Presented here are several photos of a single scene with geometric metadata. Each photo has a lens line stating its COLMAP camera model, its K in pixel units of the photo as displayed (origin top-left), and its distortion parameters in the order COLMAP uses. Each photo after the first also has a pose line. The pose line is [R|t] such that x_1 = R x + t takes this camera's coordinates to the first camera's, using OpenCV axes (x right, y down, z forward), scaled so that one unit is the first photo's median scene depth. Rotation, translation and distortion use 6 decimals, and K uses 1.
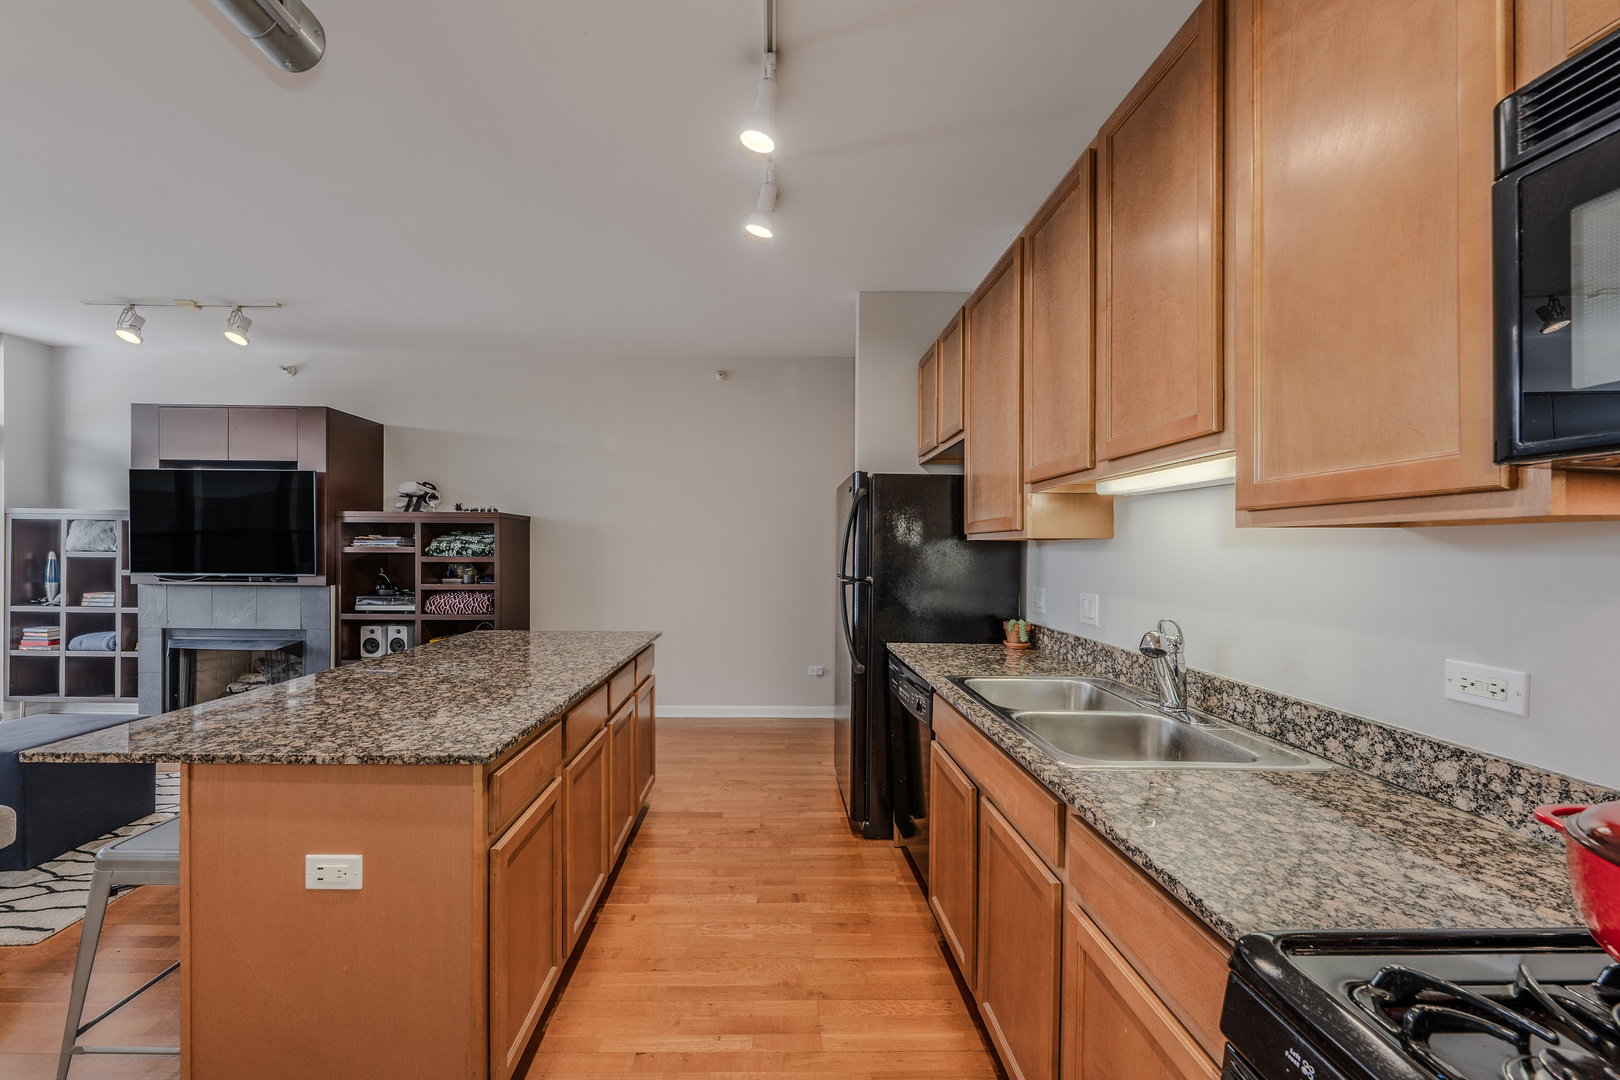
lens RADIAL K [[601.3, 0, 783.2], [0, 601.3, 554.9], [0, 0, 1]] dist [-0.000234, -0.000074]
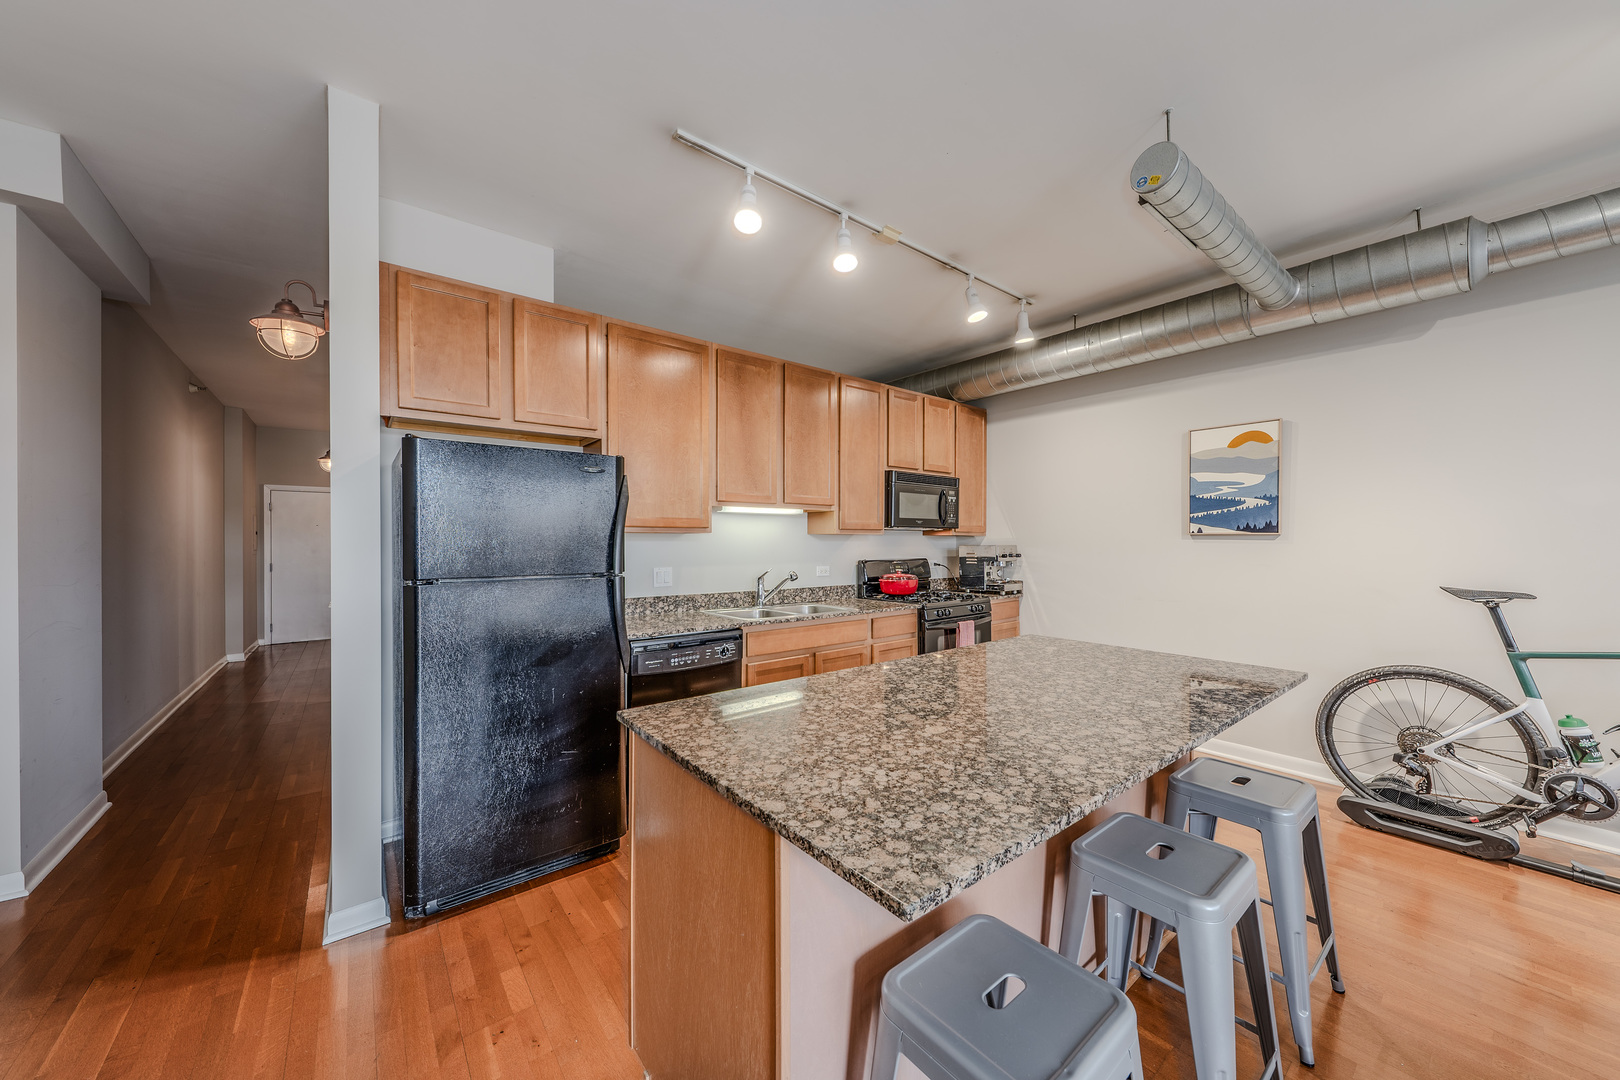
lens RADIAL K [[571.1, 0, 809.0], [0, 571.1, 543.3], [0, 0, 1]] dist [0.000783, -0.000112]
pose [[-0.609799, -0.009014, 0.792505, -0.487262], [0.003627, 0.999893, 0.014163, -0.010957], [-0.792548, 0.011511, -0.609701, 0.847348]]
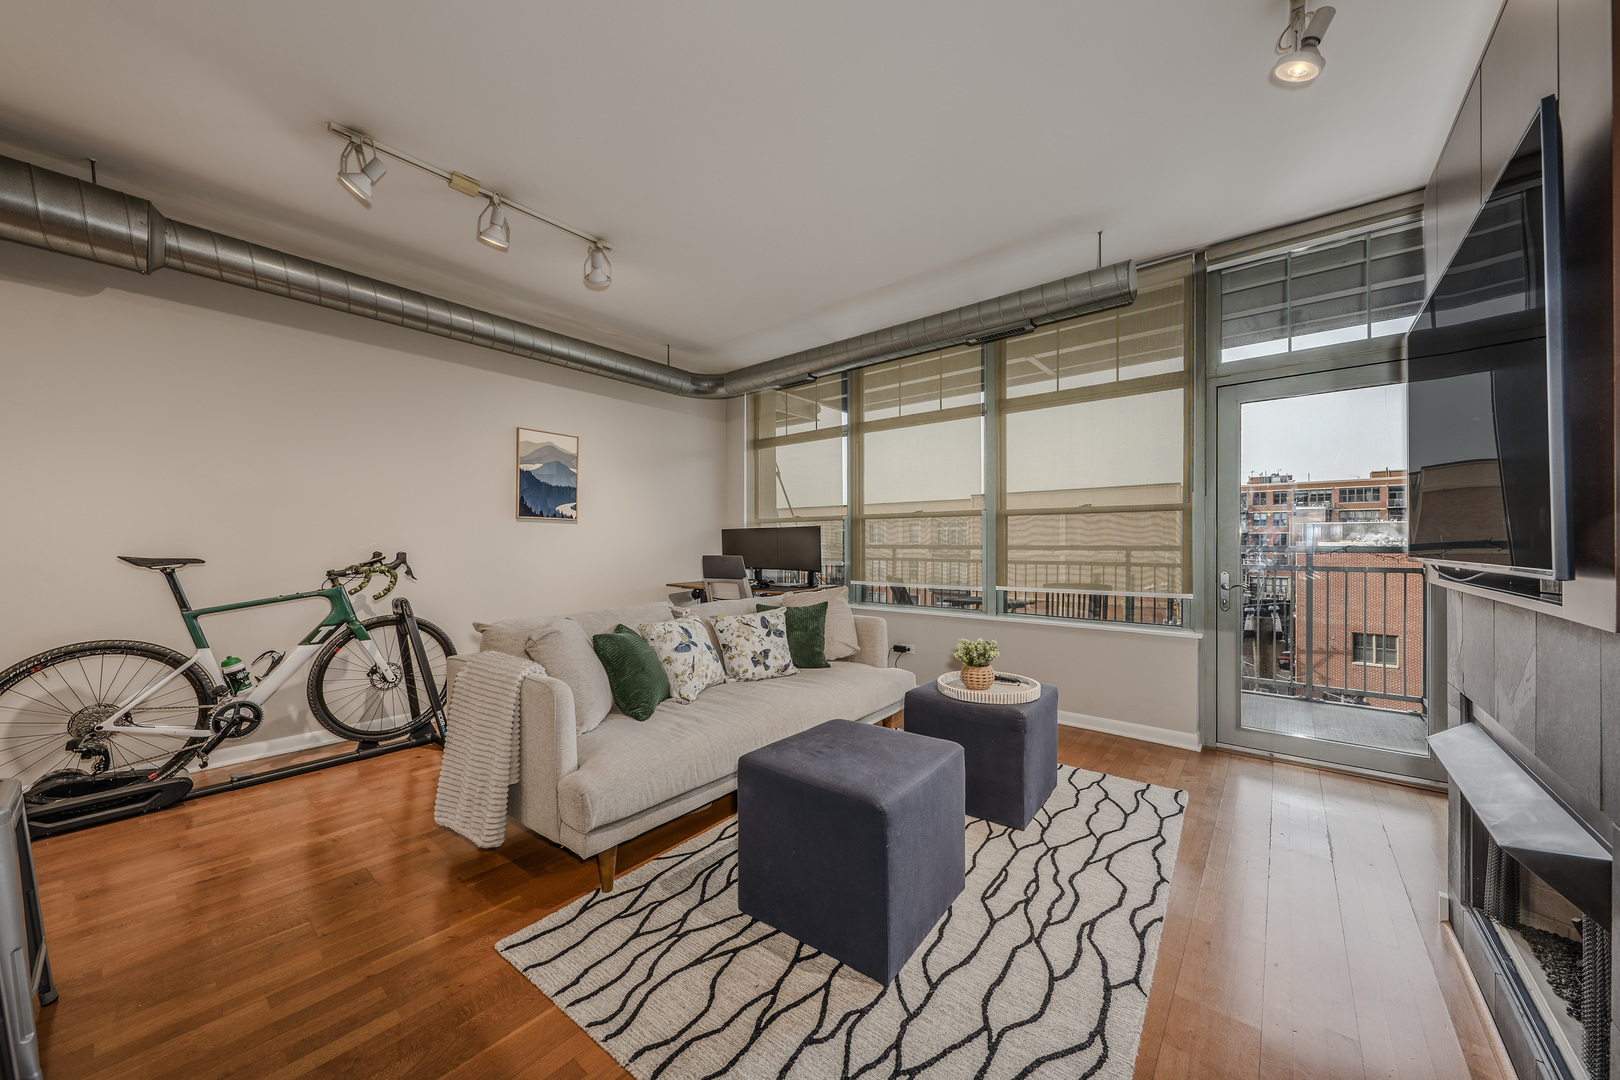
lens RADIAL K [[575.3, 0, 812.3], [0, 575.3, 542.9], [0, 0, 1]] dist [0.000170, -0.000138]
pose [[-0.647357, -0.010825, -0.762110, -0.429123], [-0.011363, 0.999925, -0.004551, 0.024845], [0.762102, 0.005714, -0.647431, 0.890661]]
